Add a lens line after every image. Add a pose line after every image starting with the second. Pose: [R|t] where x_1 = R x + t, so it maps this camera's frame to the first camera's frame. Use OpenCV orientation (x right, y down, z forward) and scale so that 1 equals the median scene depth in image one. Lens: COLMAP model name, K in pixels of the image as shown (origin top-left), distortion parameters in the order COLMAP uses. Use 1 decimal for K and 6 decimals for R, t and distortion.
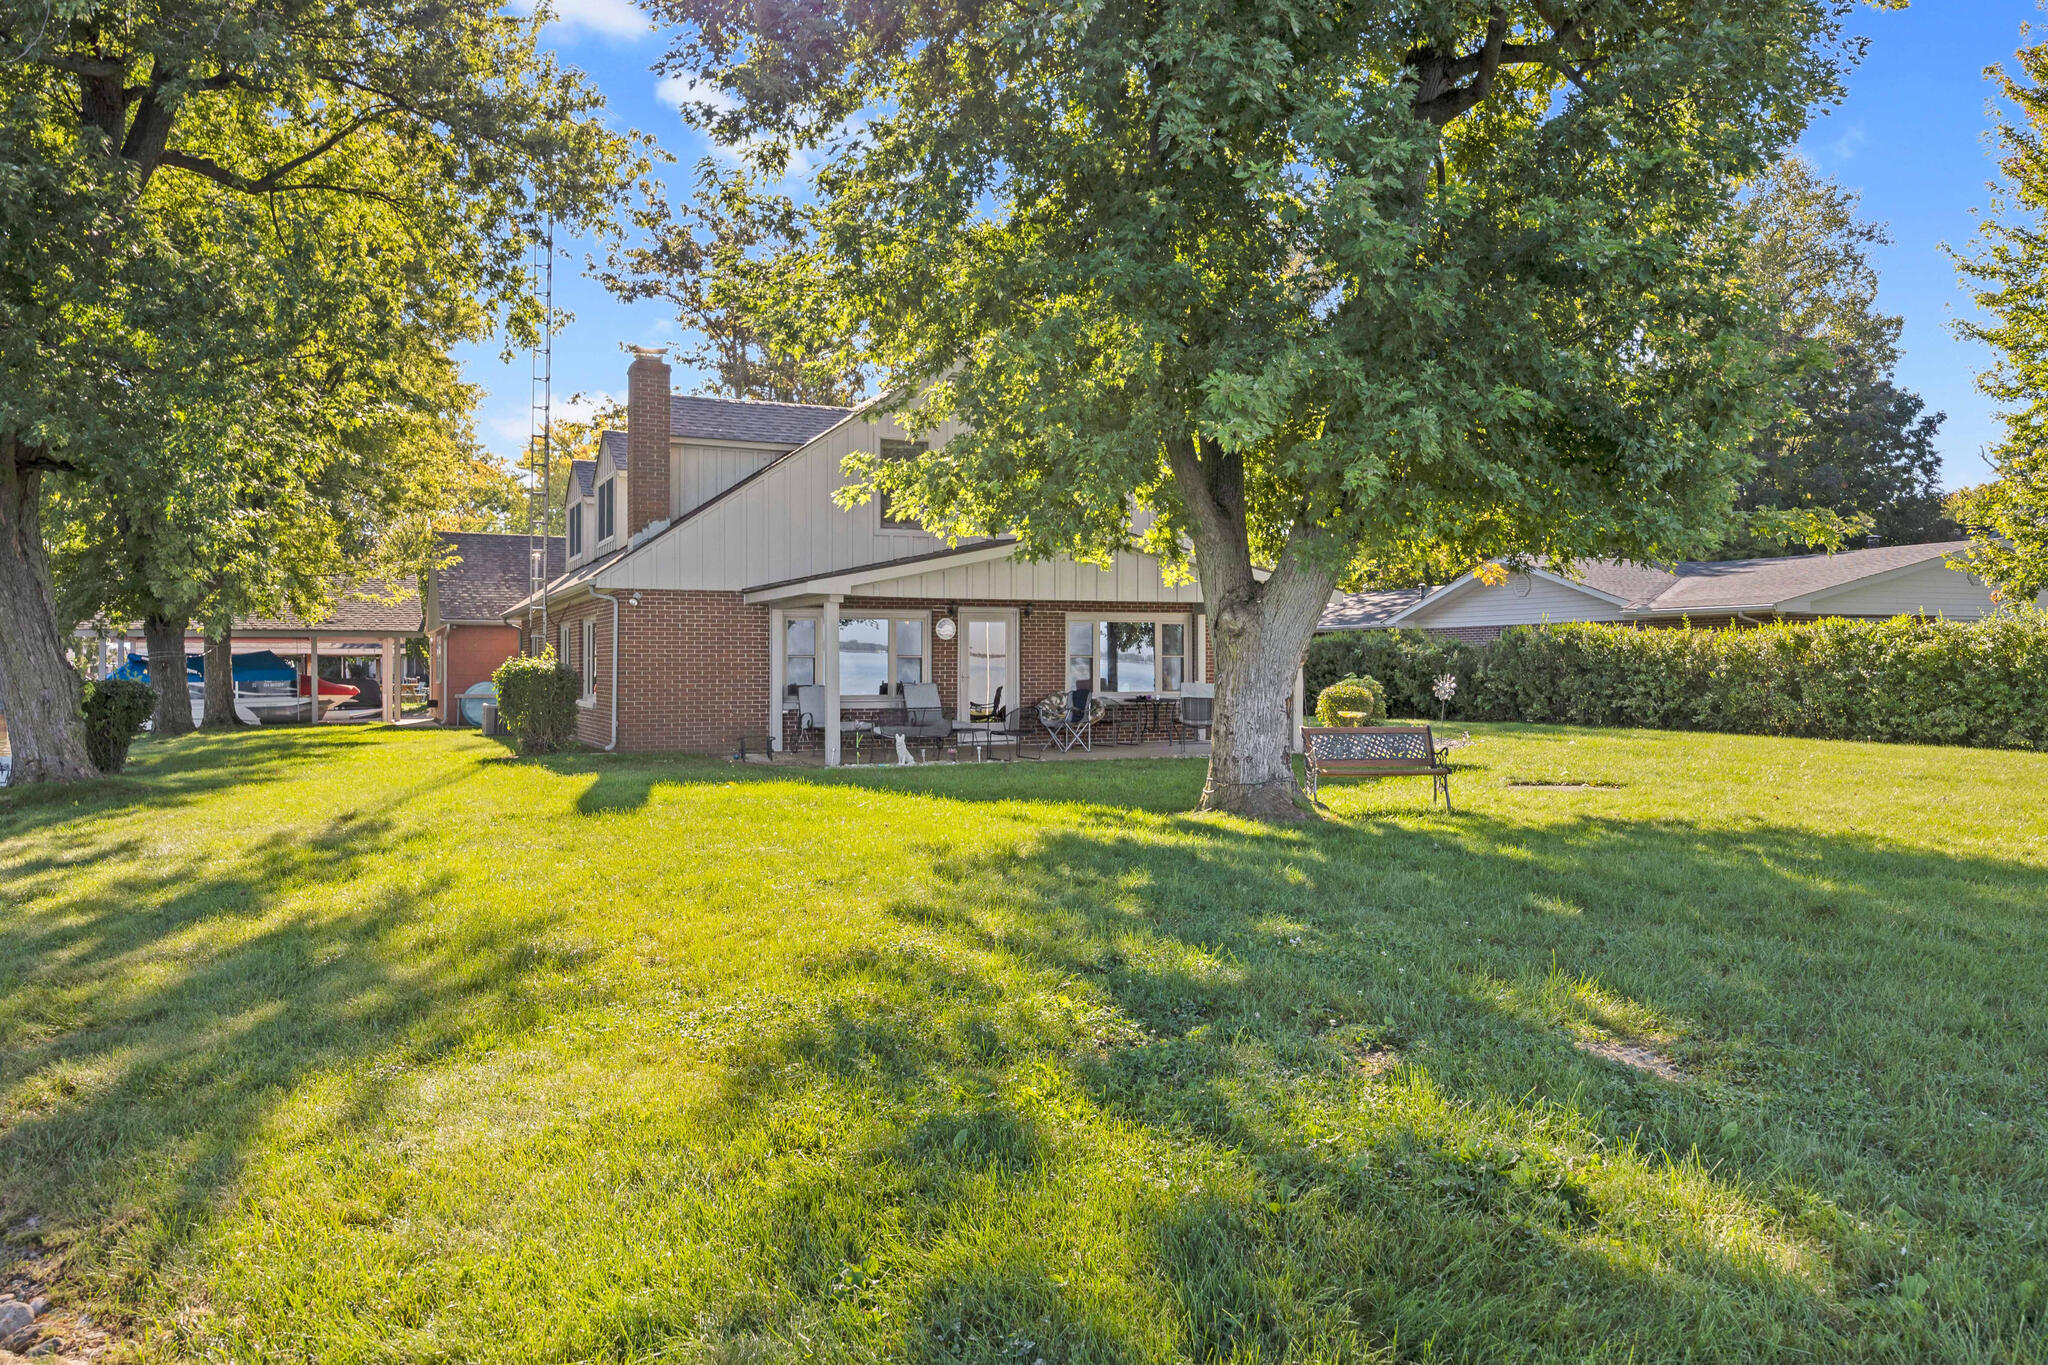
lens RADIAL K [[1515.2, 0, 1033.3], [0, 1515.2, 667.9], [0, 0, 1]] dist [-0.005798, 0.008217]
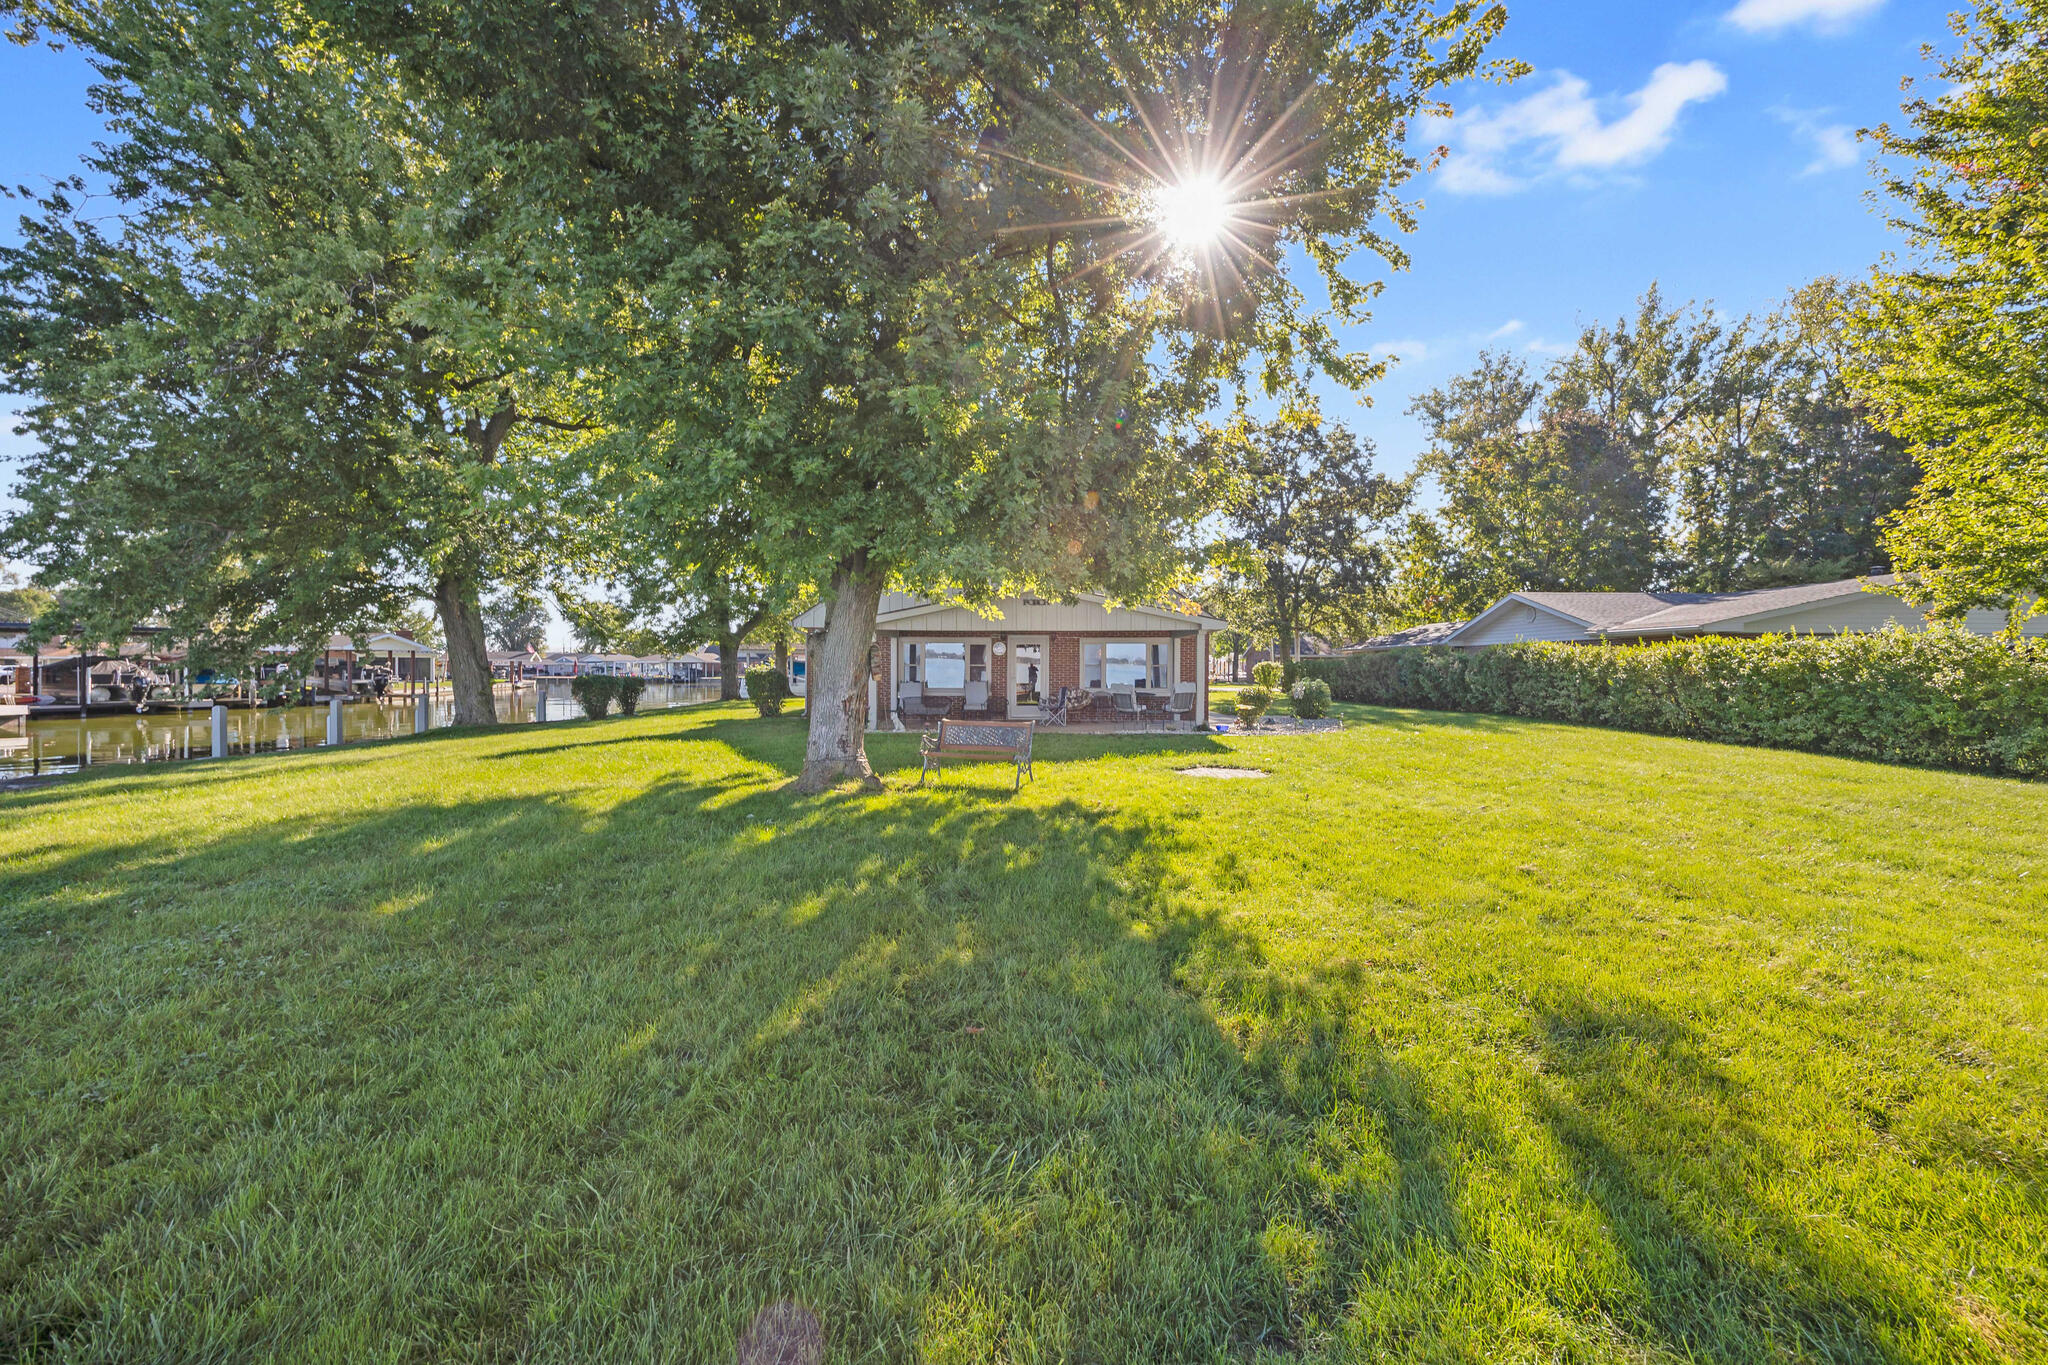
lens RADIAL K [[799.5, 0, 1034.2], [0, 799.5, 661.1], [0, 0, 1]] dist [0.001319, -0.000283]
pose [[0.897969, 0.001925, -0.440054, 0.496682], [-0.006193, 0.999947, -0.008265, -0.007660], [0.440015, 0.010147, 0.897933, 0.317020]]
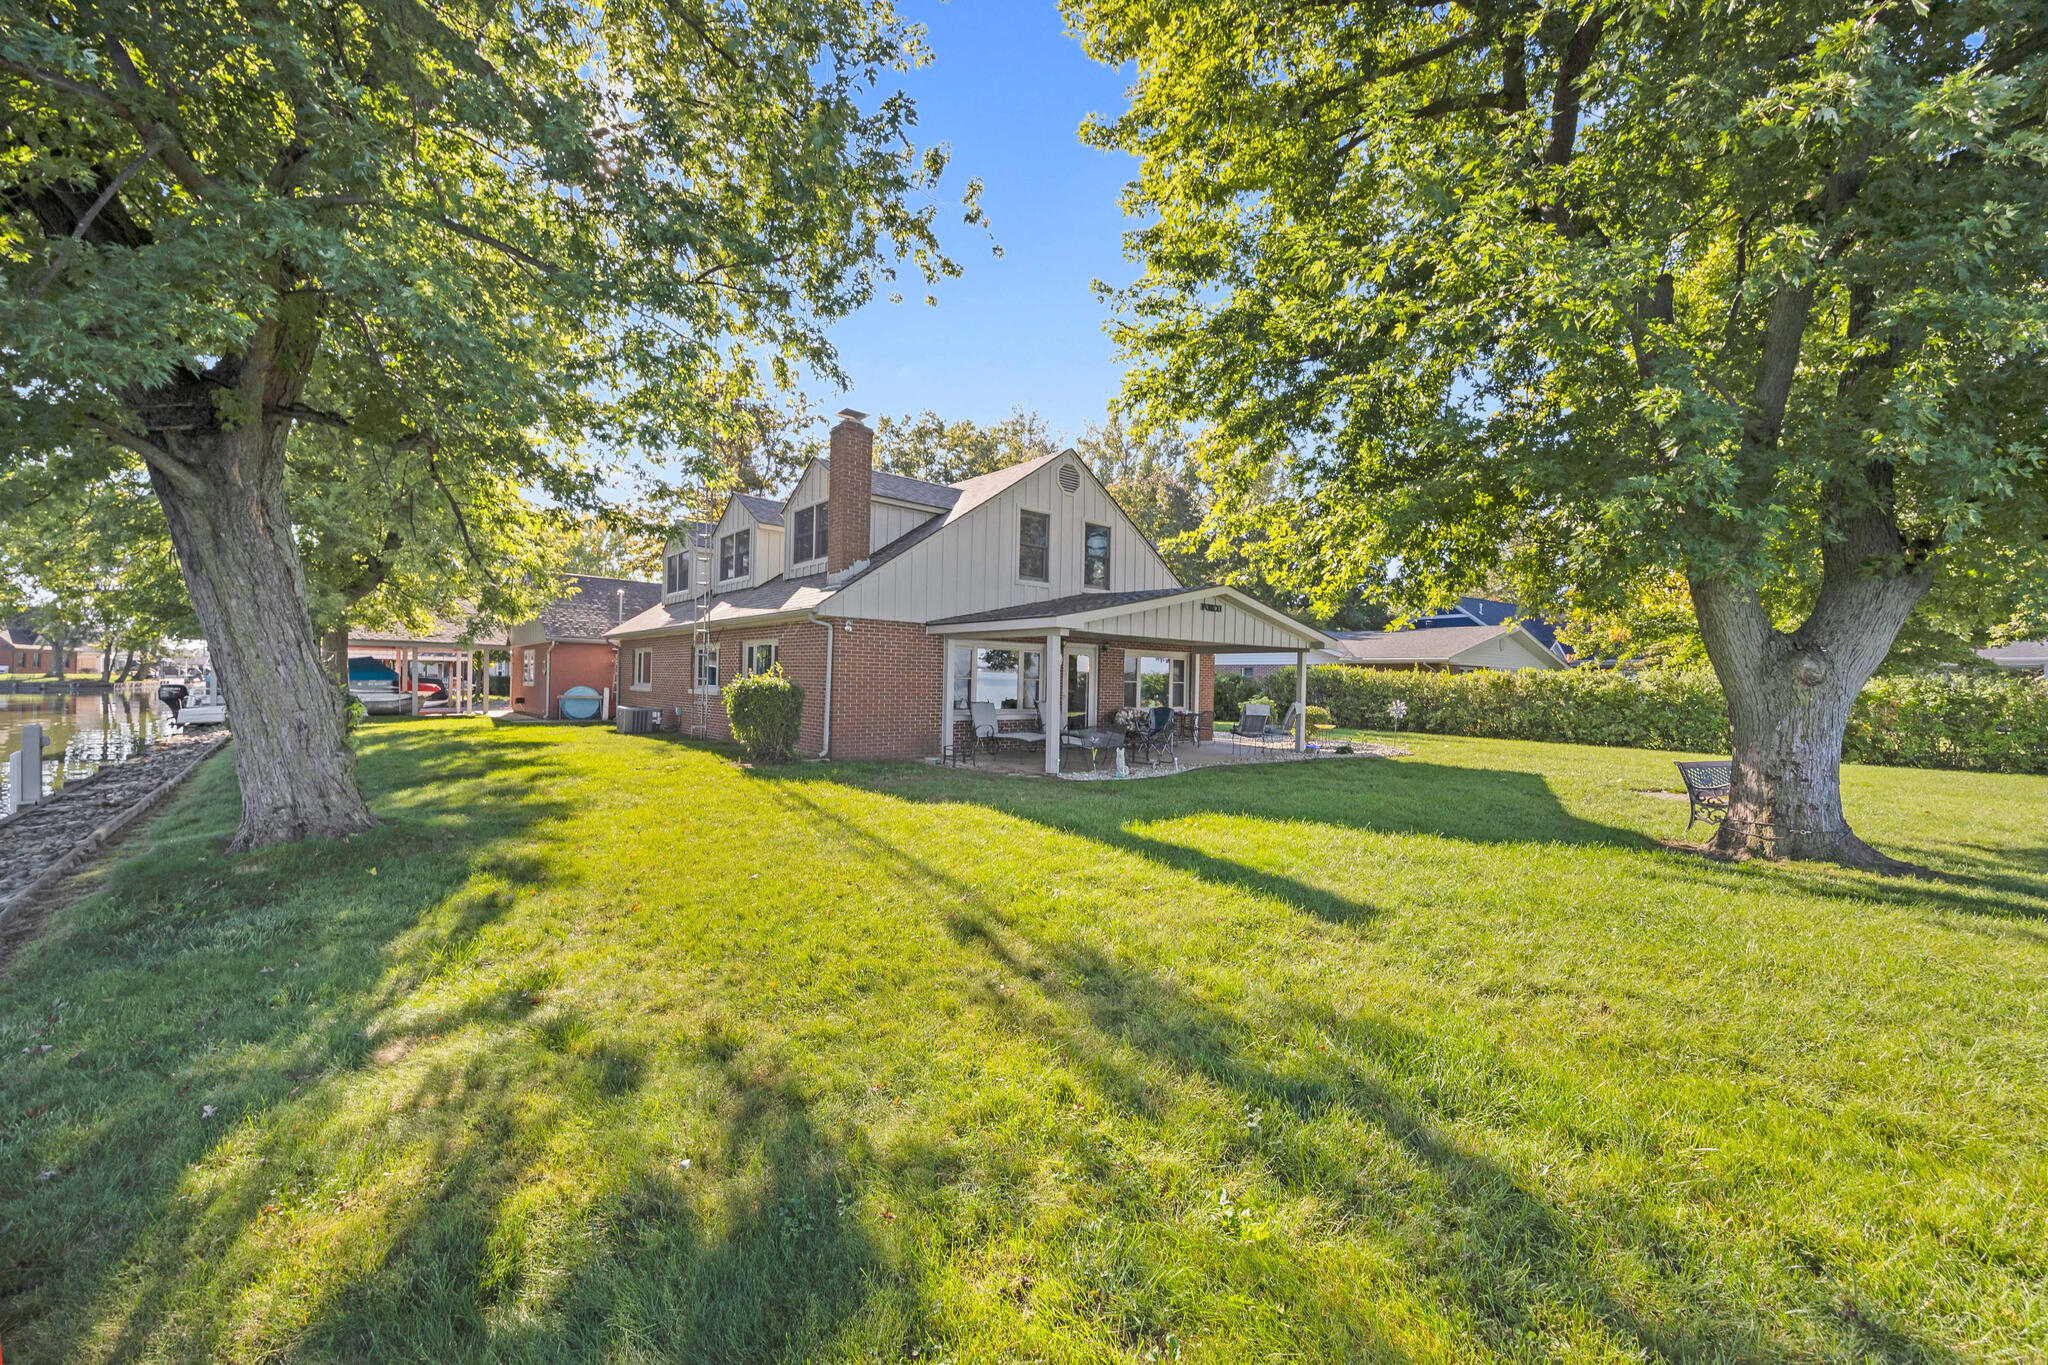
lens RADIAL K [[799.5, 0, 1025.9], [0, 799.5, 676.0], [0, 0, 1]] dist [0.001319, -0.000283]
pose [[0.959297, 0.024694, 0.281317, -0.379653], [-0.023849, 0.999695, -0.006428, -0.008079], [-0.281389, -0.000543, 0.959593, 0.466847]]
